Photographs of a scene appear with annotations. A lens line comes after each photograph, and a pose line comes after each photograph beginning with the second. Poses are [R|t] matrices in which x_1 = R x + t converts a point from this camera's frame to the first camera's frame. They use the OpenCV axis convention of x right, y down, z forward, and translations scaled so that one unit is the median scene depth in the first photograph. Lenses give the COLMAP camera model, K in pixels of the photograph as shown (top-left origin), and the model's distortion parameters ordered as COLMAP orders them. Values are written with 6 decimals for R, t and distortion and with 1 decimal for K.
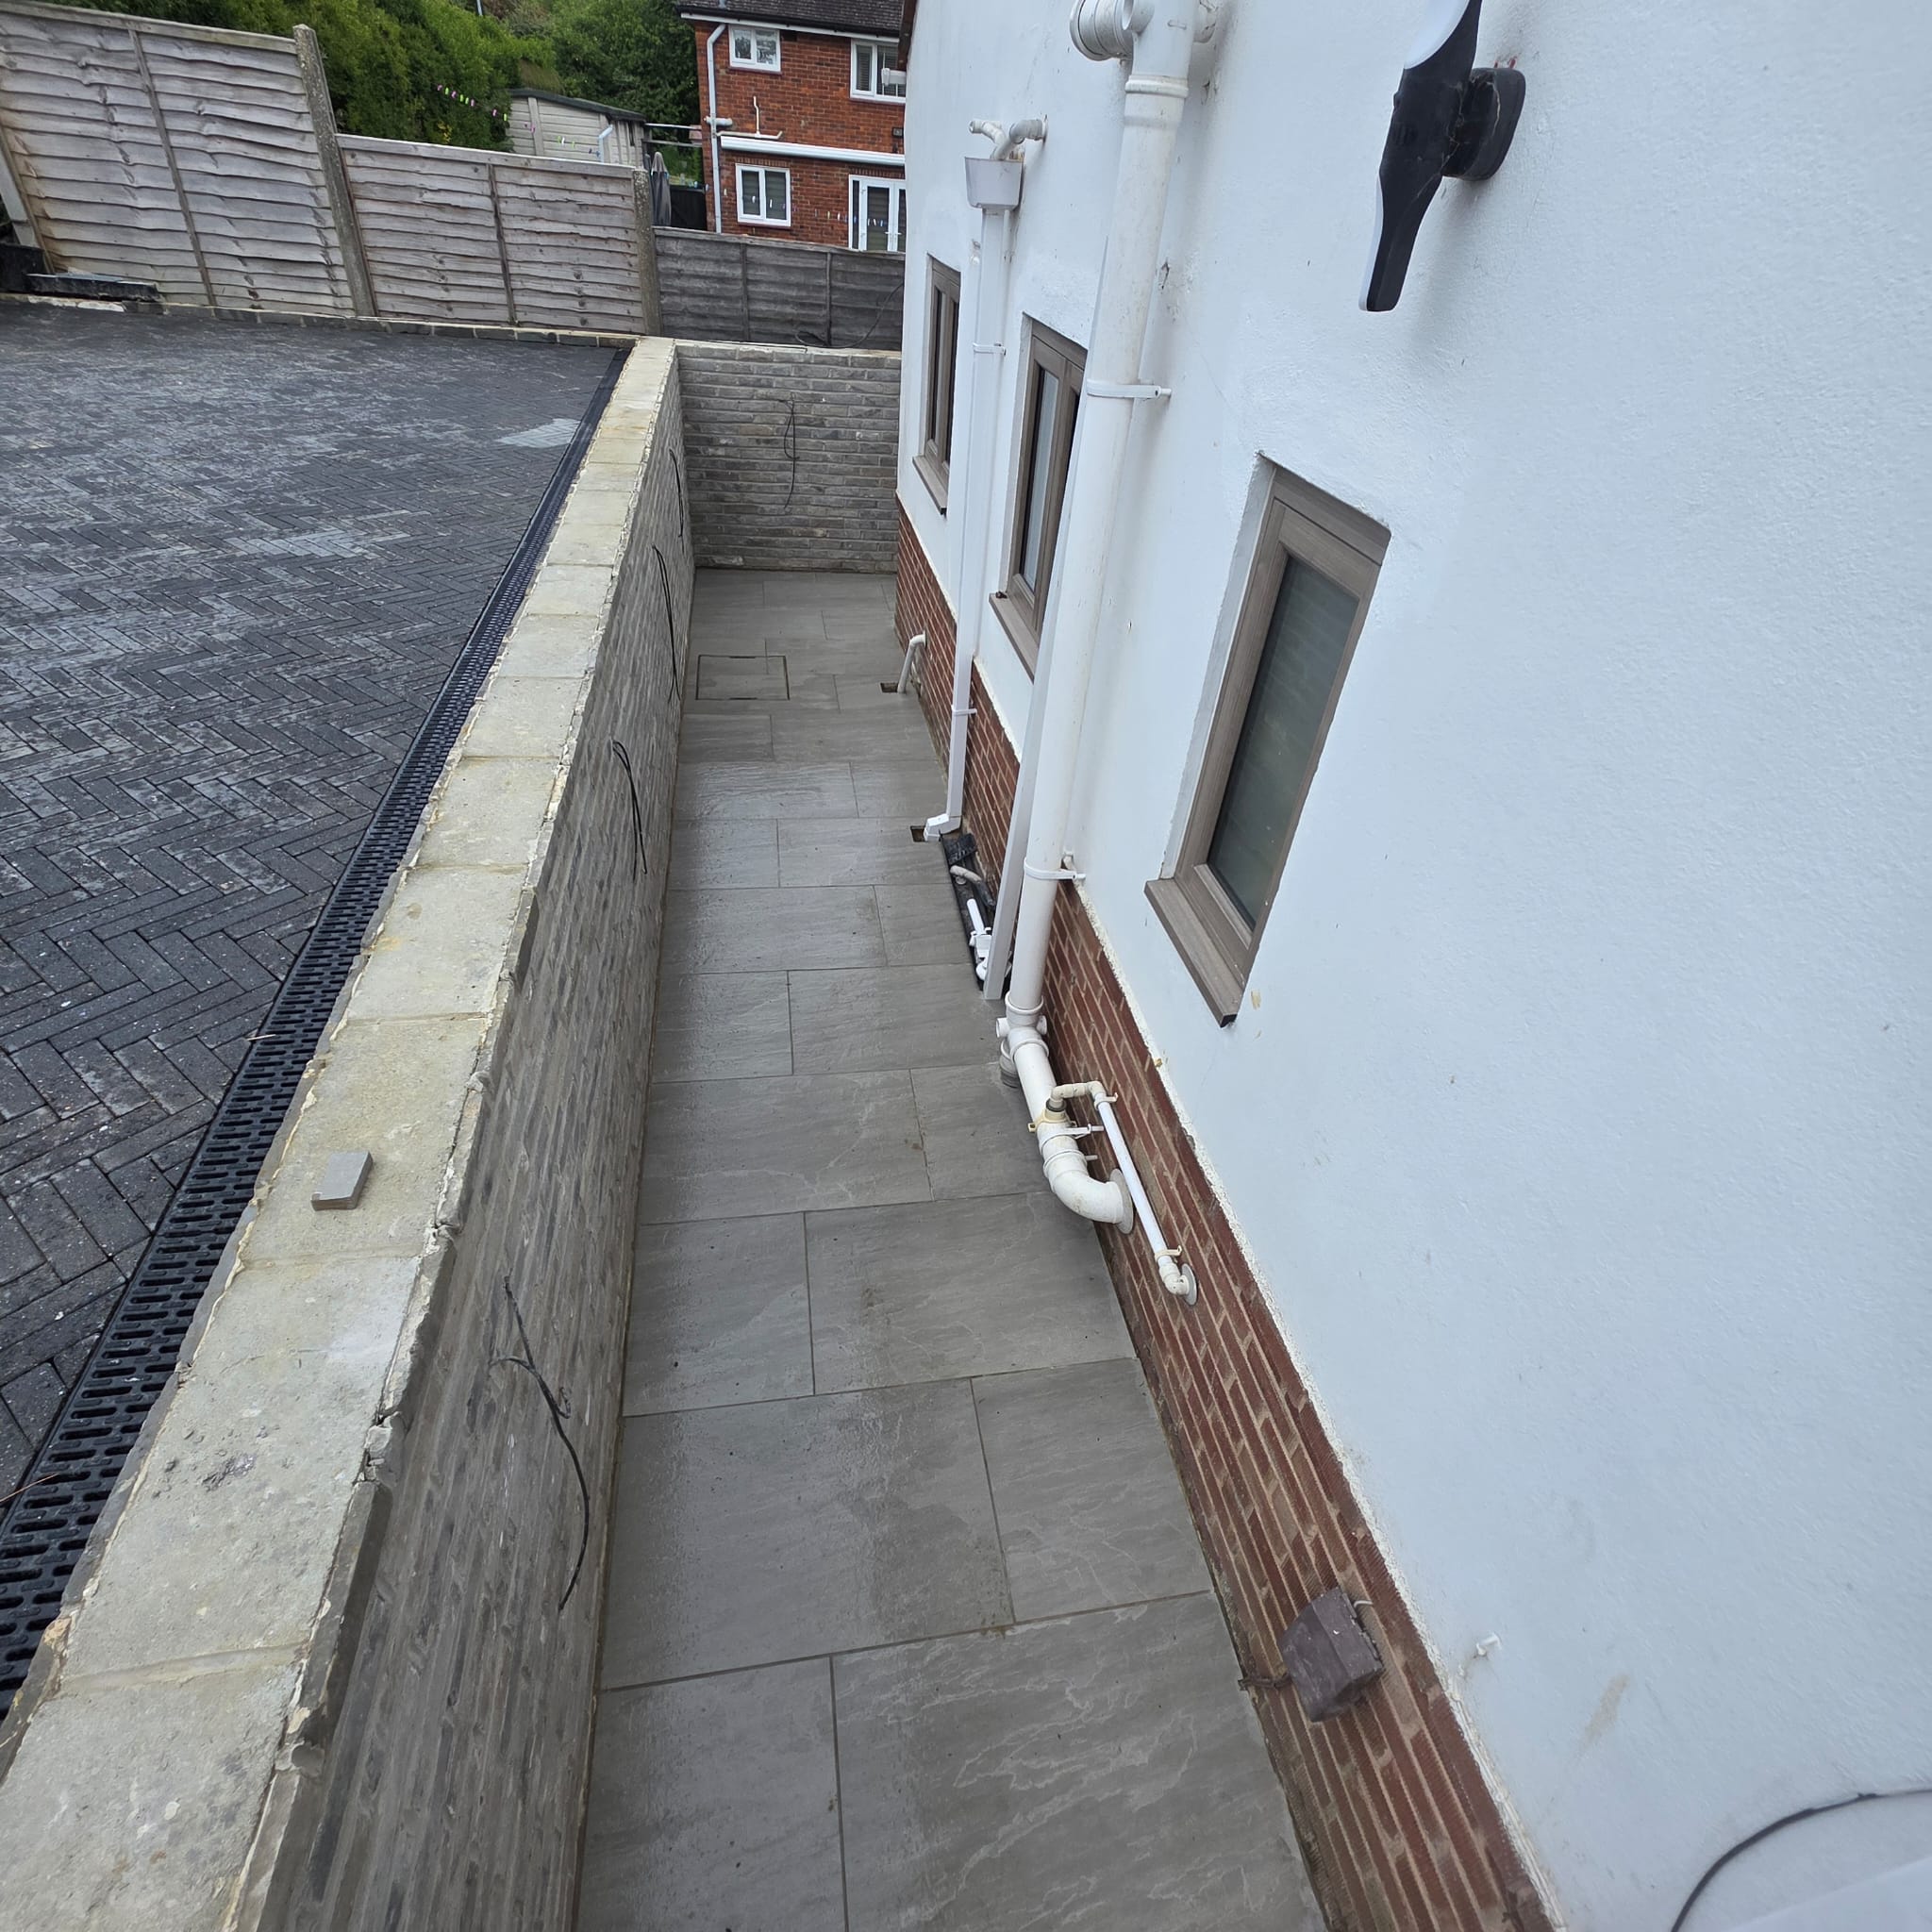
lens RADIAL K [[1018.8, 0, 966.0], [0, 1018.8, 966.0], [0, 0, 1]] dist [-0.004369, 0.001875]
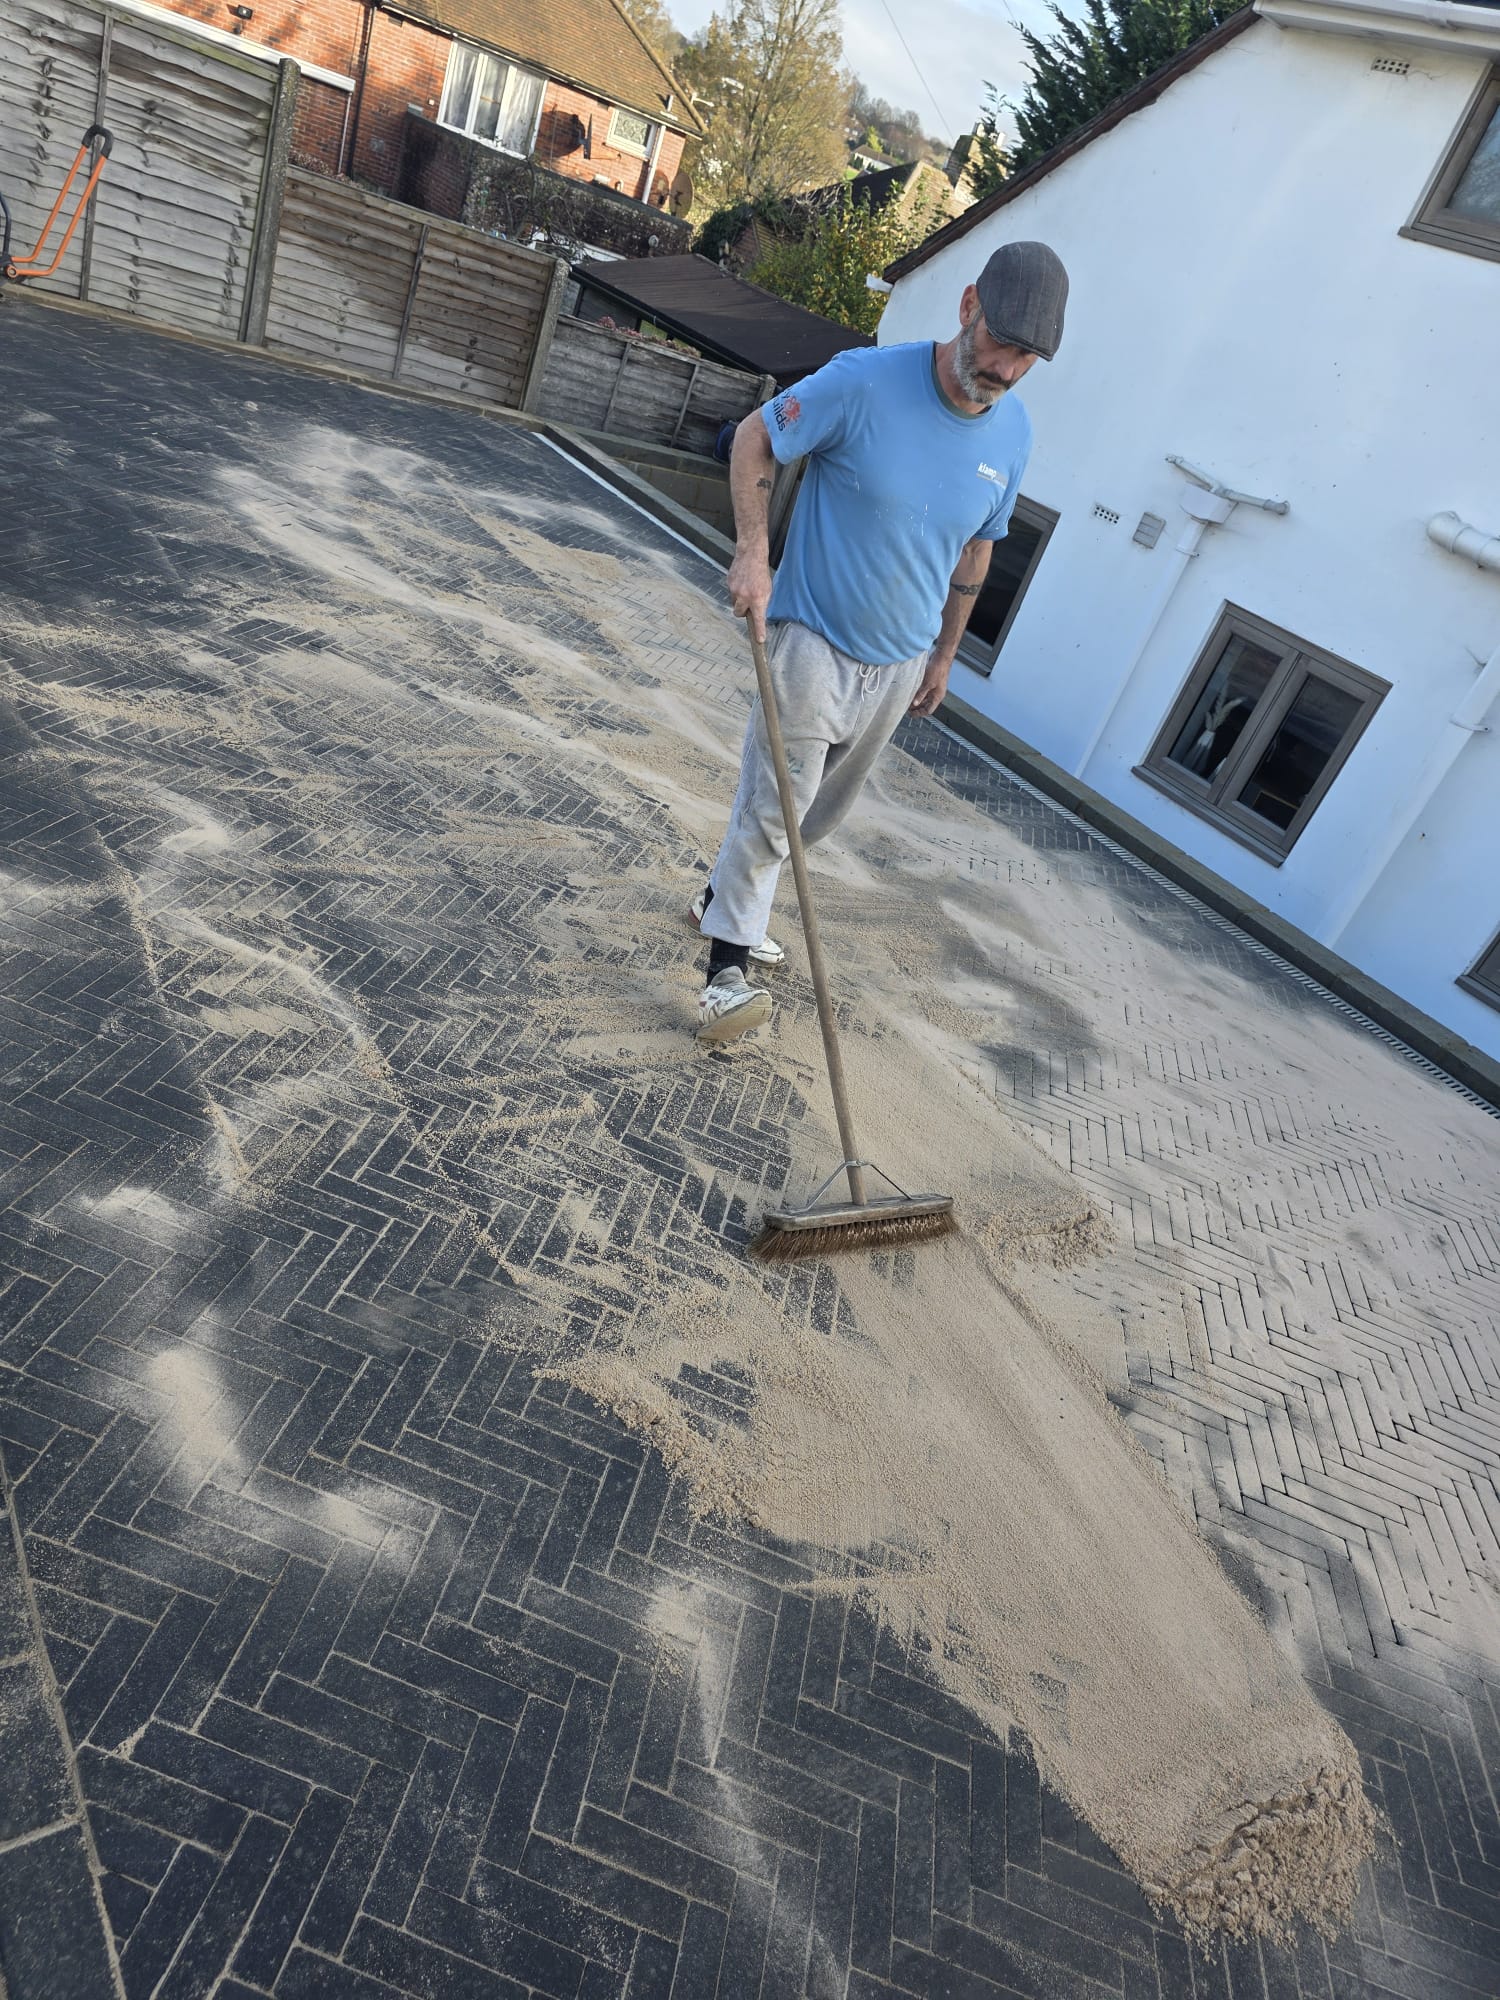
lens RADIAL K [[1332.2, 0, 714.0], [0, 1332.2, 1001.1], [0, 0, 1]] dist [0.062151, -0.063225]
pose [[0.893626, -0.018717, 0.448421, -0.797728], [0.040199, 0.998452, -0.038435, 0.000086], [-0.447008, 0.052373, 0.892996, -0.215193]]
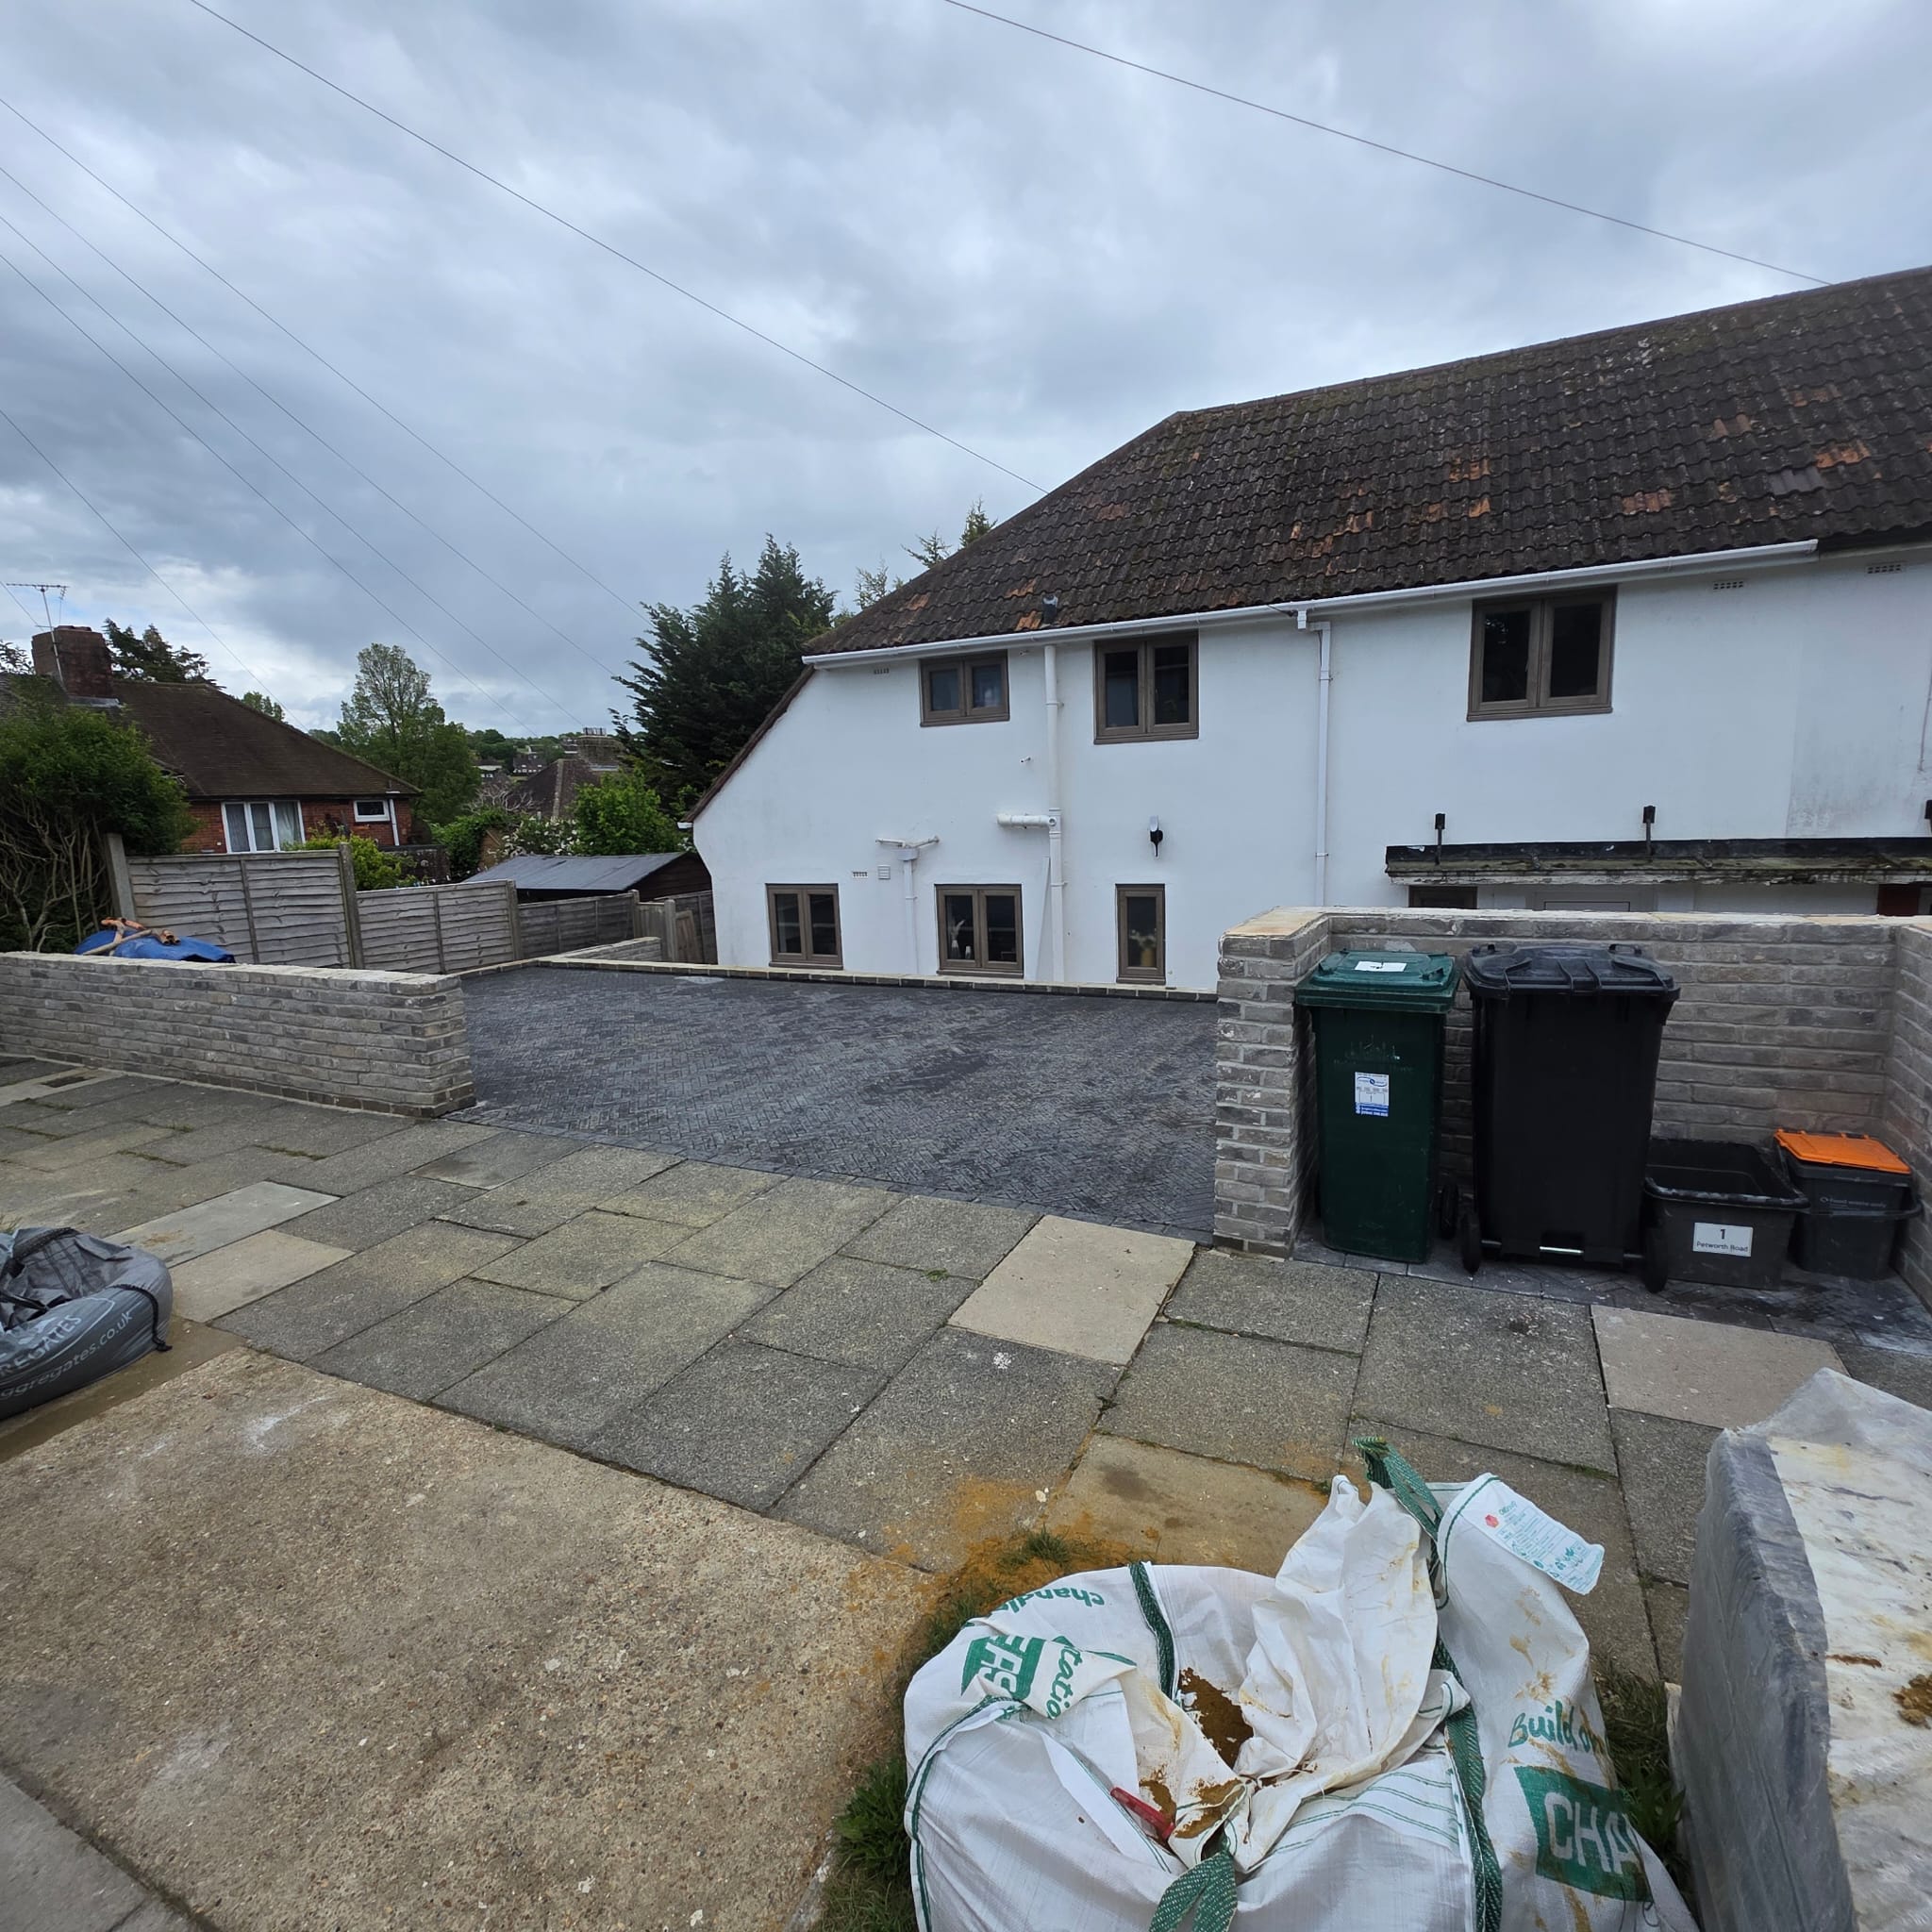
lens RADIAL K [[1018.8, 0, 966.0], [0, 1018.8, 966.0], [0, 0, 1]] dist [-0.004369, 0.001875]
pose [[0.583380, -0.228749, 0.779322, -1.270929], [0.567125, 0.801595, -0.189249, 0.118941], [-0.581410, 0.552377, 0.597363, -0.432870]]
